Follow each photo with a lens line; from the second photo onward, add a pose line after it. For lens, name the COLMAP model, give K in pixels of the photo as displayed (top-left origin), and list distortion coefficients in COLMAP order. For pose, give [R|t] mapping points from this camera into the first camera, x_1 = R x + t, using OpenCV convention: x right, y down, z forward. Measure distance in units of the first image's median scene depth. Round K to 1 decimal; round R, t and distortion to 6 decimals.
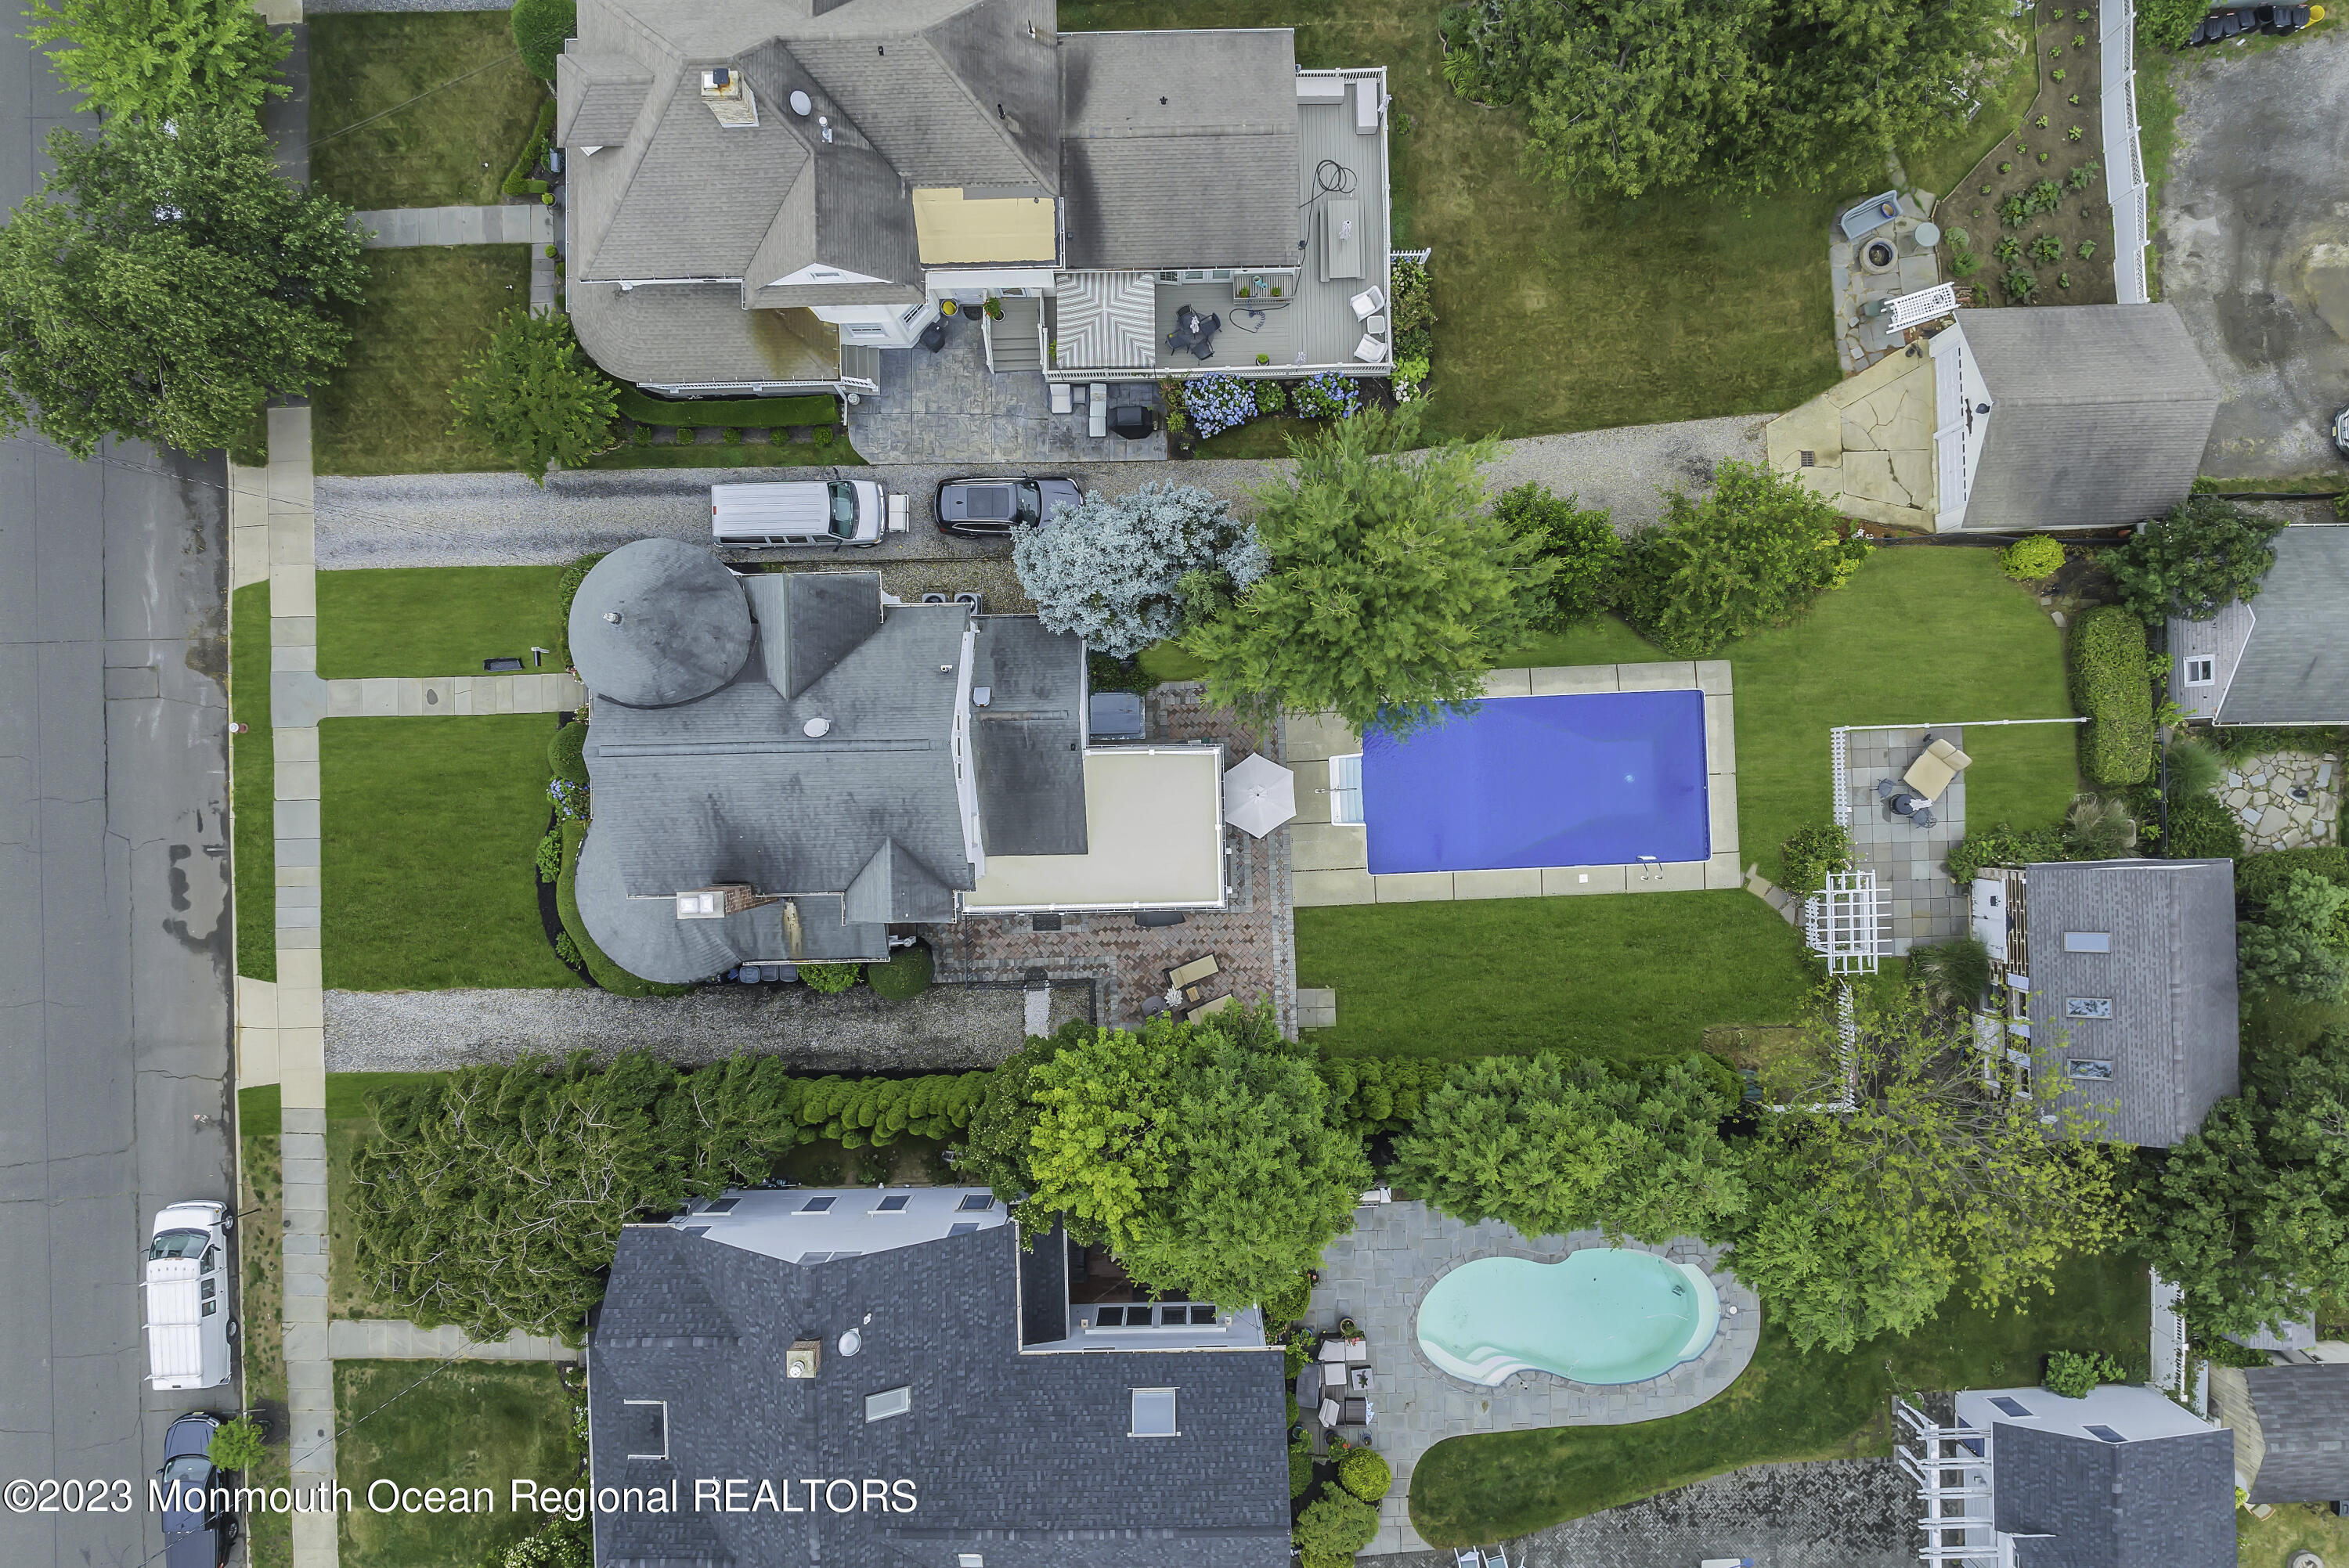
lens RADIAL K [[1671.5, 0, 1172.0], [0, 1671.5, 789.0], [0, 0, 1]] dist [-0.071237, 0.047628]
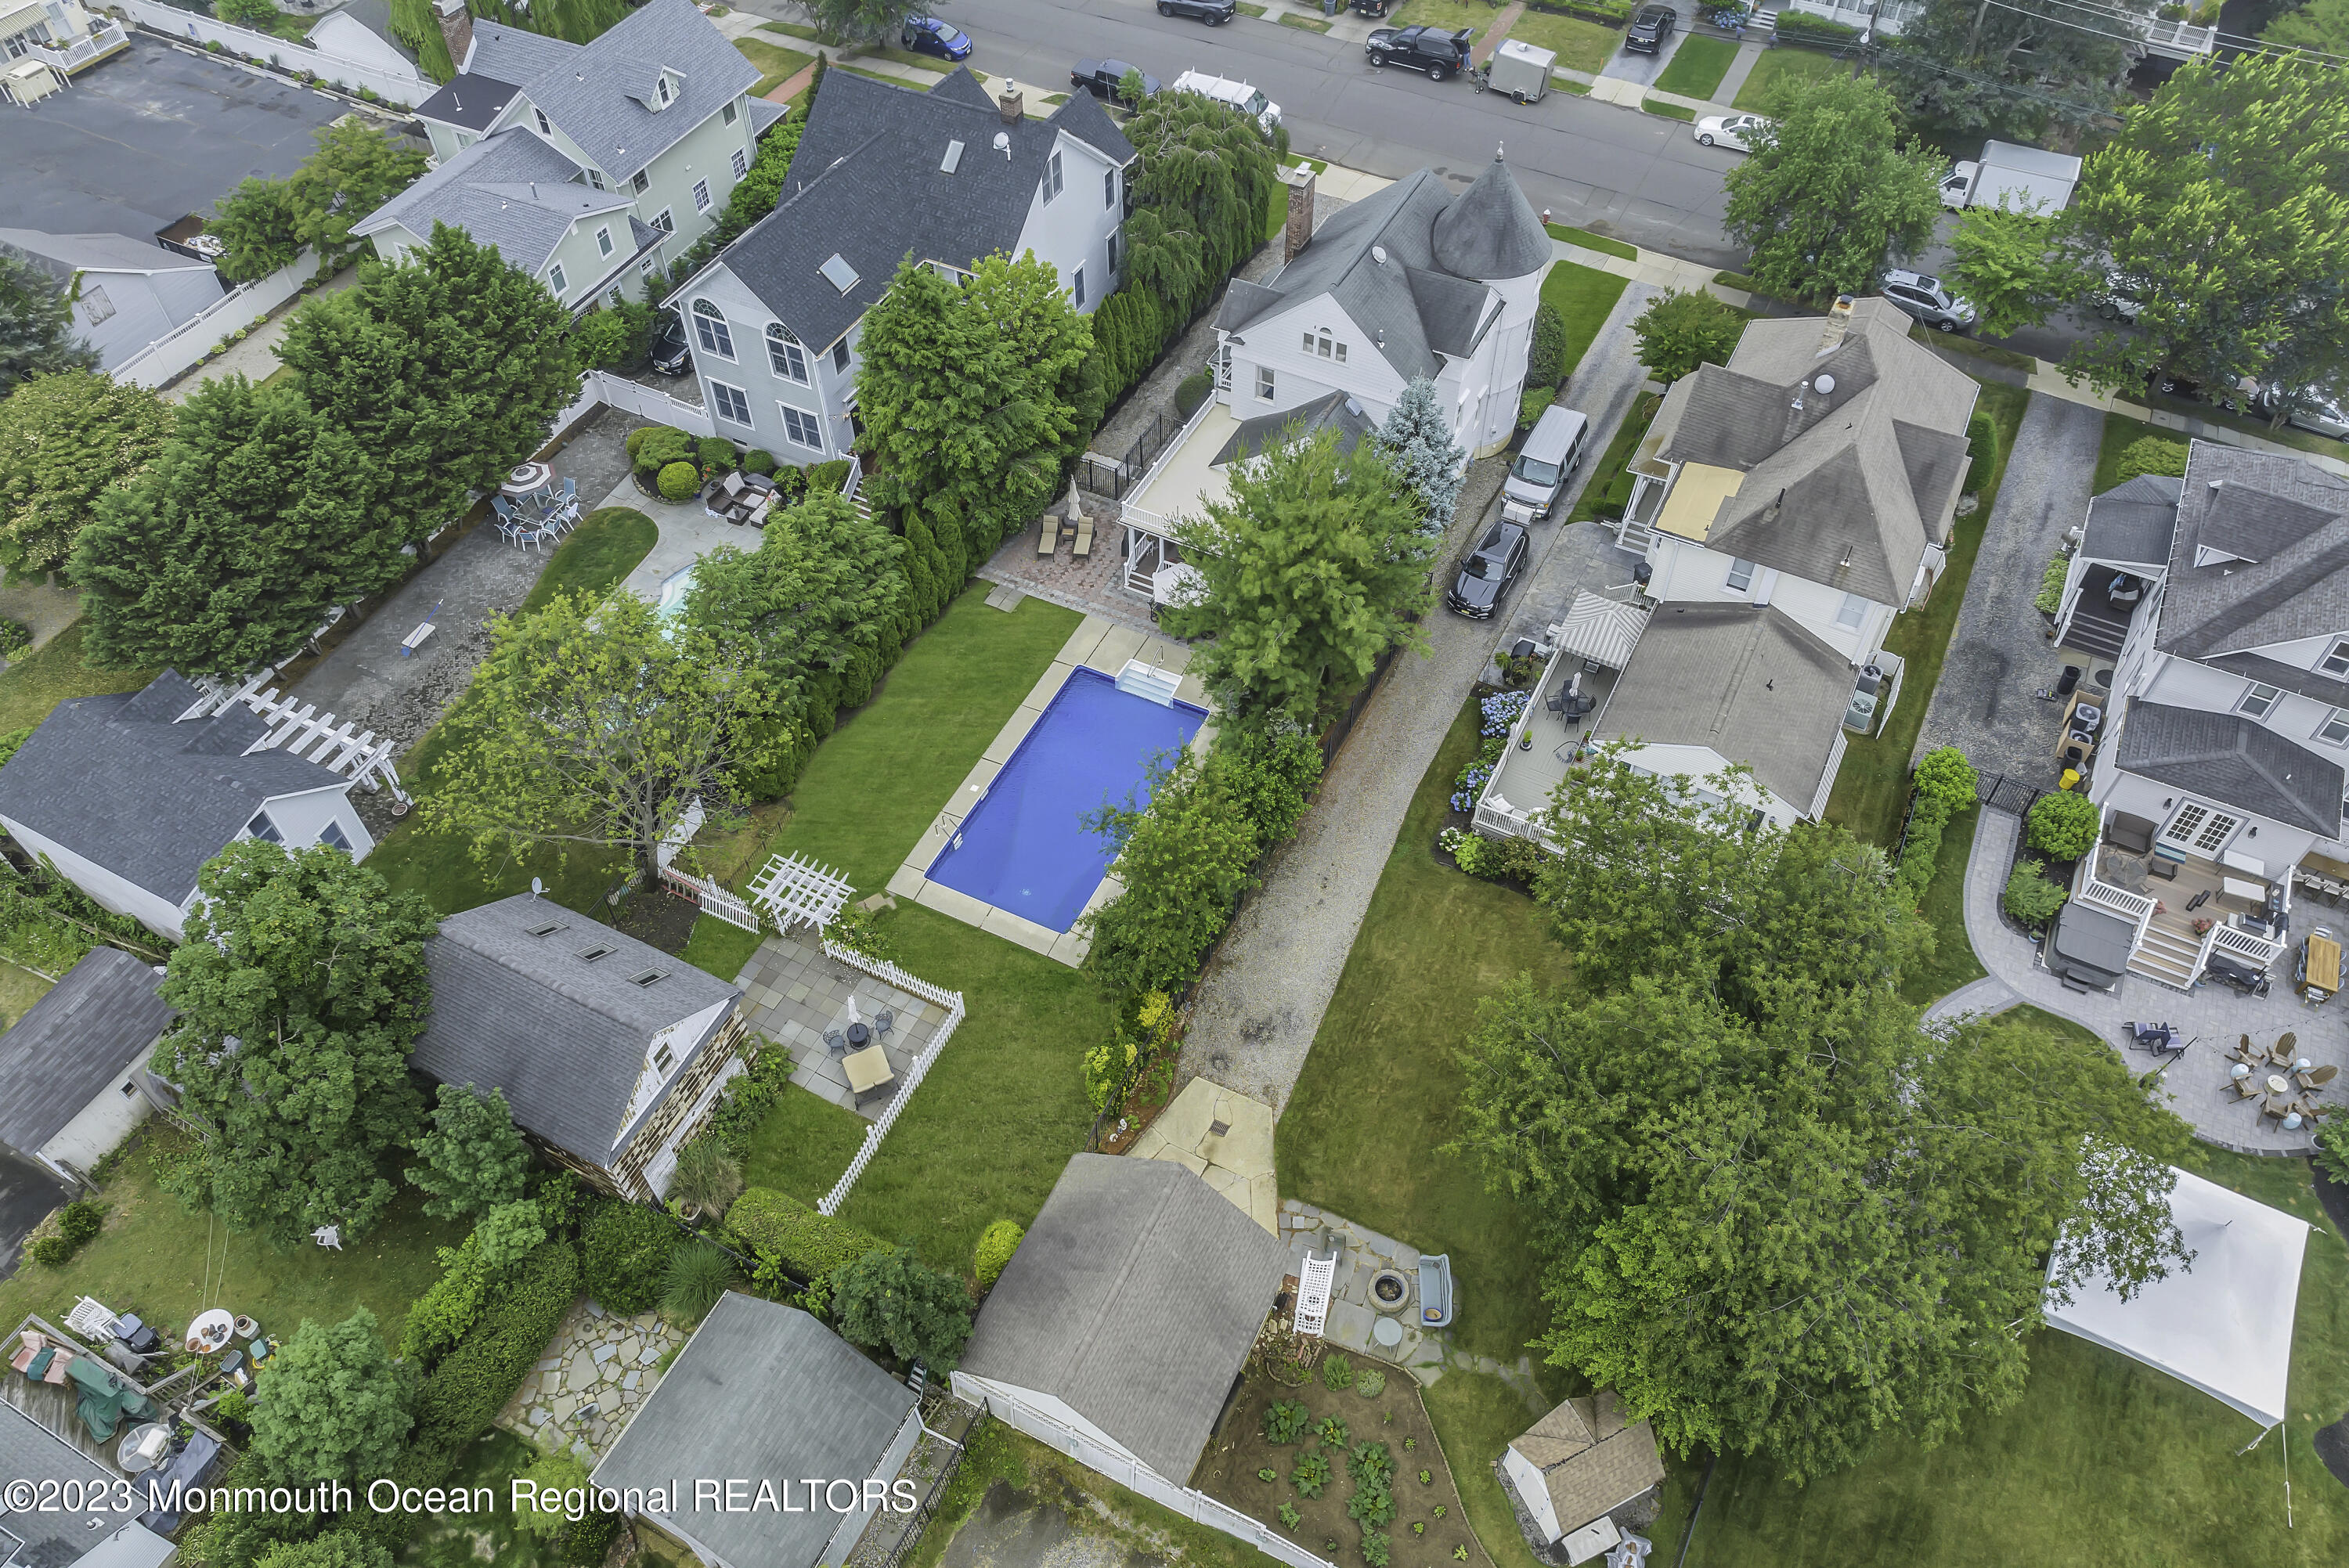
lens RADIAL K [[1671.5, 0, 1172.0], [0, 1671.5, 789.0], [0, 0, 1]] dist [-0.071237, 0.047628]
pose [[-0.480528, 0.683315, -0.549702, 0.789212], [-0.876901, -0.366036, 0.311547, -0.402051], [0.011674, 0.631742, 0.775091, 0.154514]]
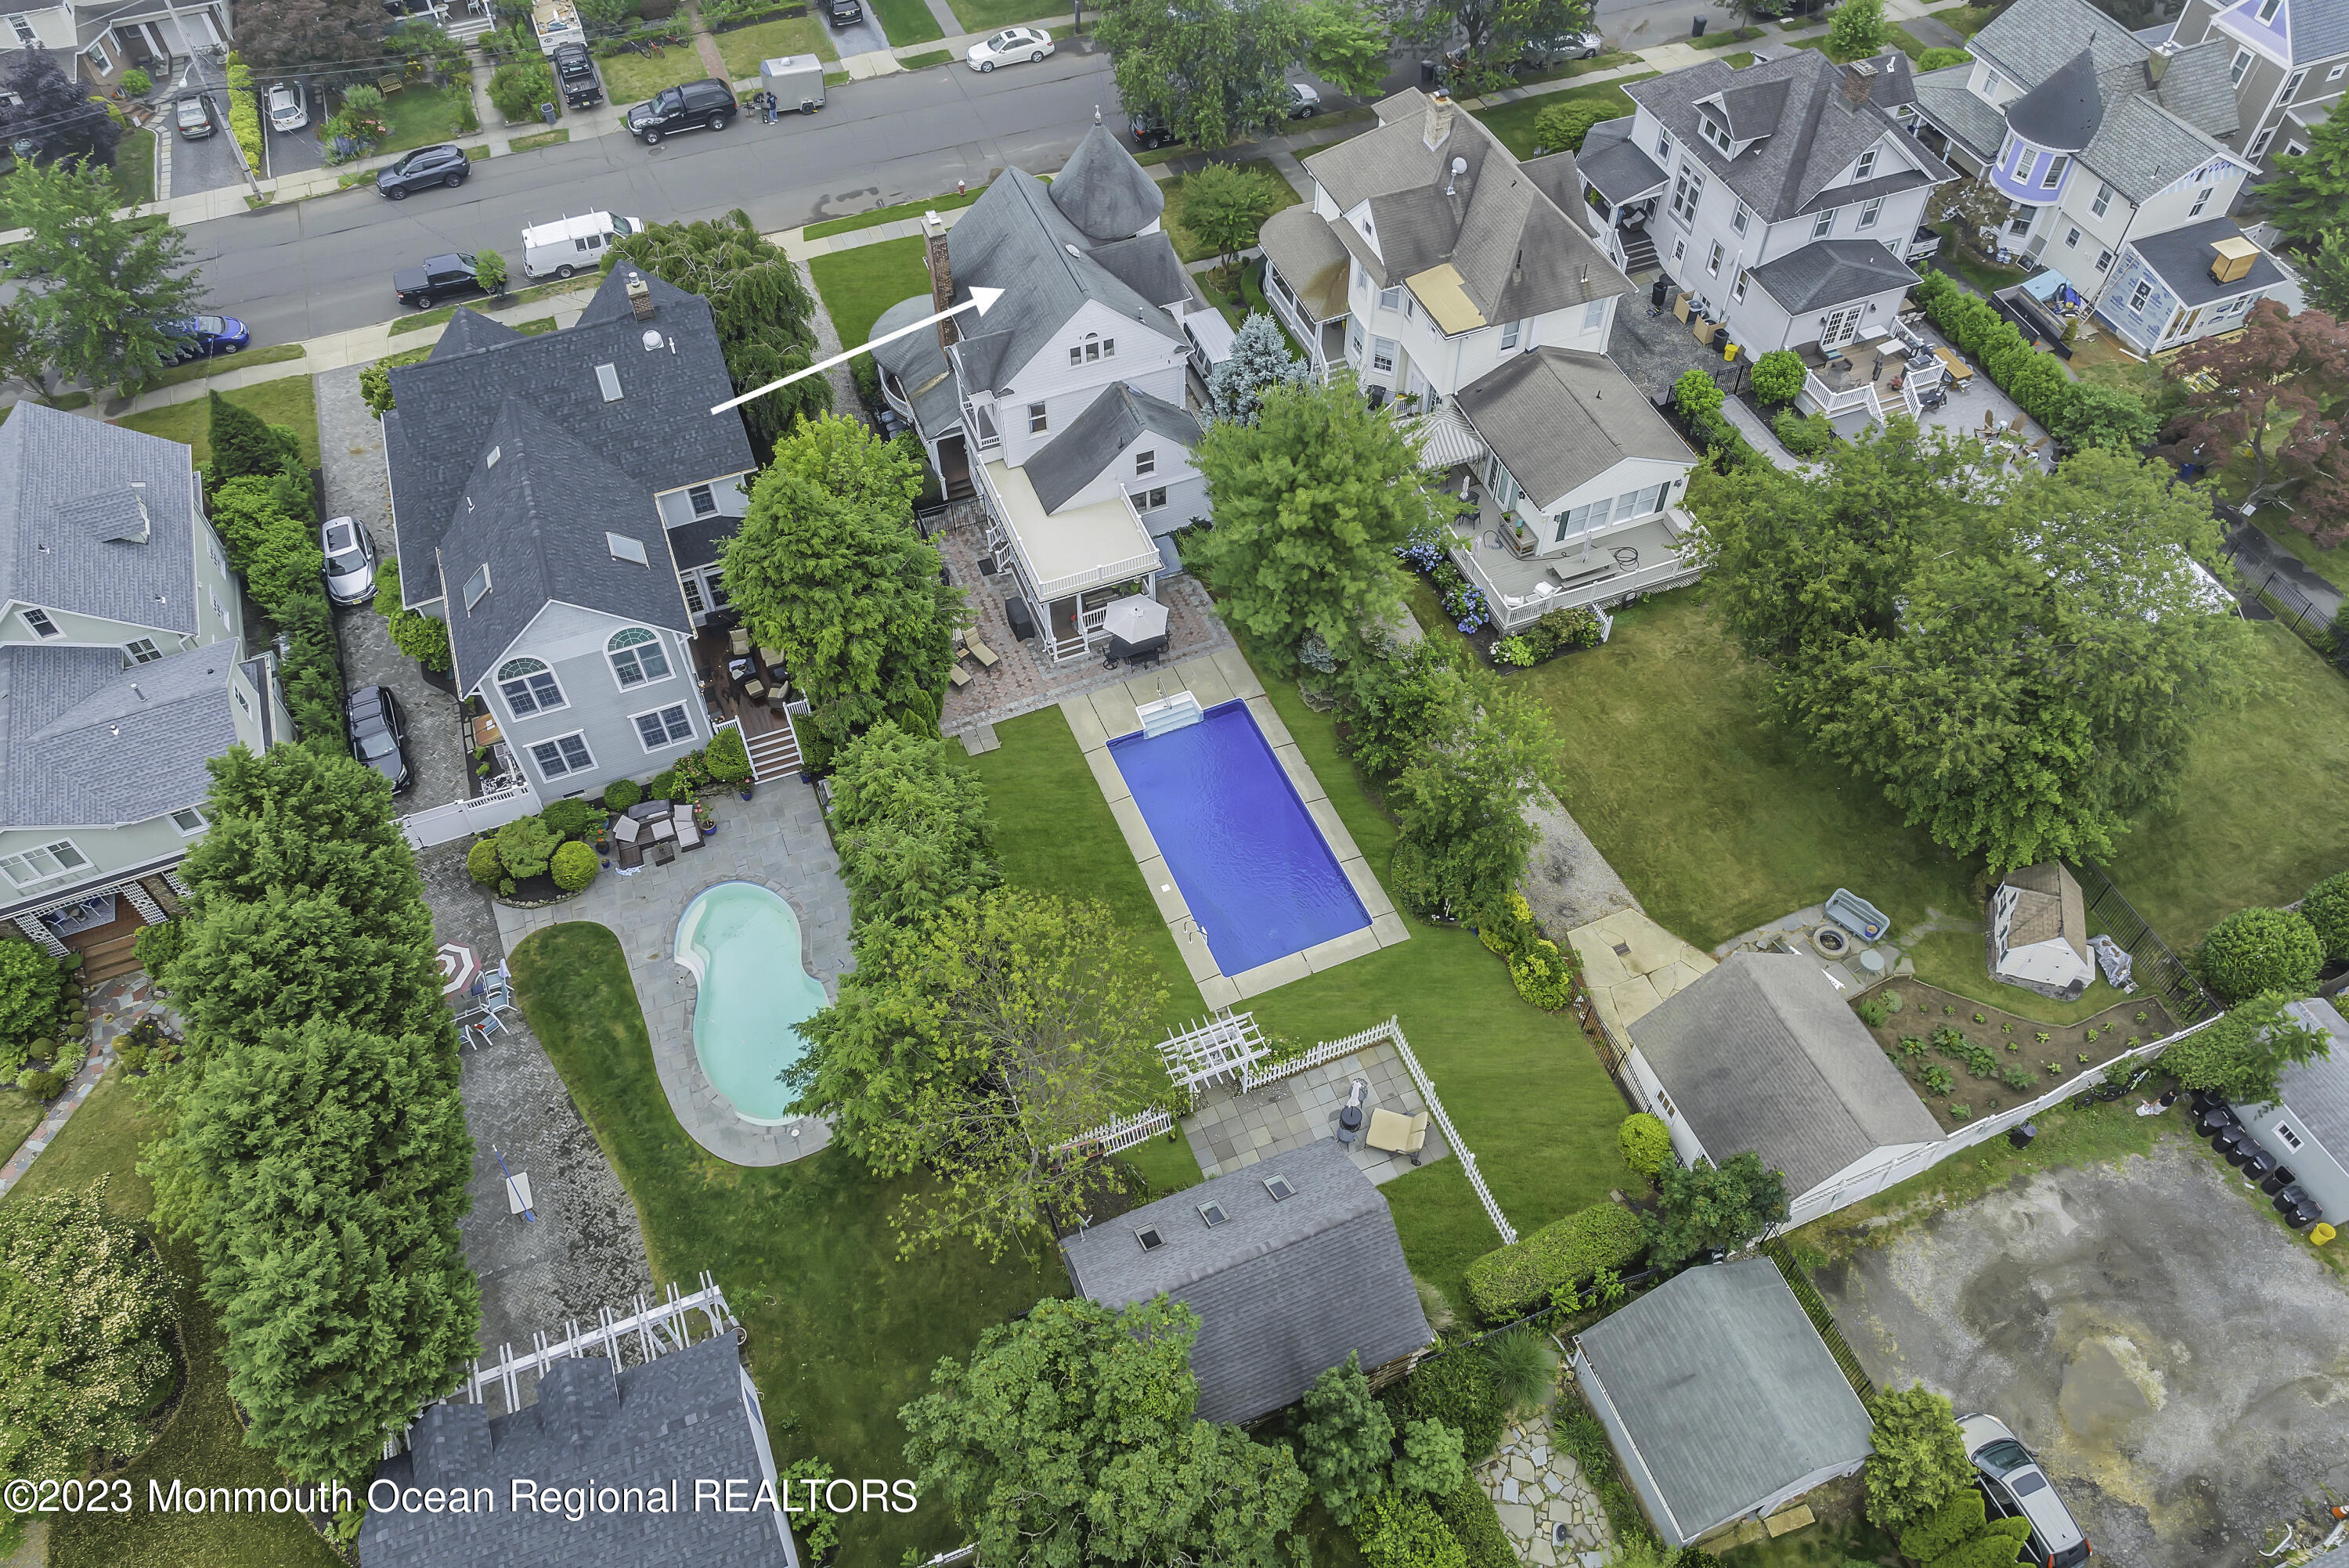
lens RADIAL K [[1671.5, 0, 1172.0], [0, 1671.5, 789.0], [0, 0, 1]] dist [-0.071237, 0.047628]
pose [[0.342619, 0.741627, -0.576716, 0.820525], [-0.939442, 0.275556, -0.203759, 0.251053], [0.007804, 0.611603, 0.791127, 0.116176]]
